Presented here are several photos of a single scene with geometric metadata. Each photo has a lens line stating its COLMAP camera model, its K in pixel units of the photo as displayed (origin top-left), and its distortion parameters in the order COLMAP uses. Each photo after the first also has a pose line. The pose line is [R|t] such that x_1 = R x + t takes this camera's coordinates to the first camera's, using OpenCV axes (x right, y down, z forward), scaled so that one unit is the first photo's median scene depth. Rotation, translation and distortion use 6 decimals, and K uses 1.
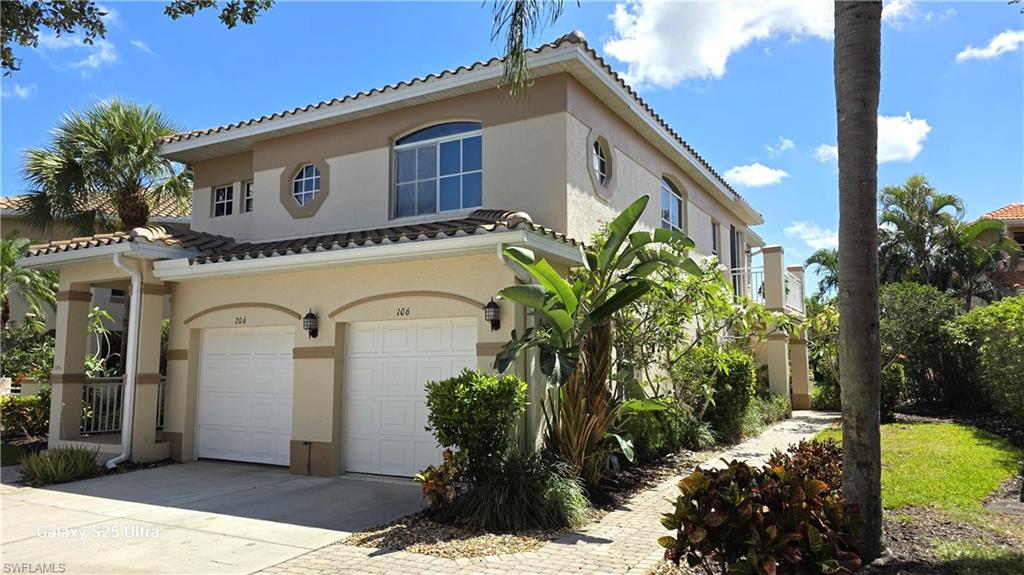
lens RADIAL K [[691.8, 0, 521.6], [0, 691.8, 287.3], [0, 0, 1]] dist [0.043986, -0.032709]
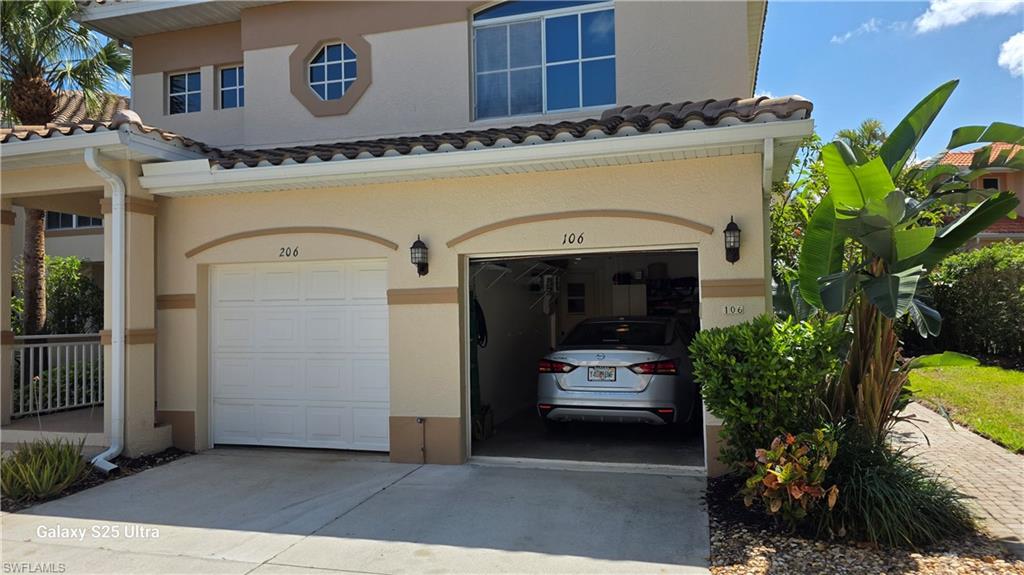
lens RADIAL K [[691.8, 0, 504.9], [0, 691.8, 292.9], [0, 0, 1]] dist [0.043986, -0.032709]
pose [[0.975288, -0.007275, 0.220818, -0.329949], [-0.010434, 0.996826, 0.078927, 0.029713], [-0.220691, -0.079281, 0.972116, 0.251663]]
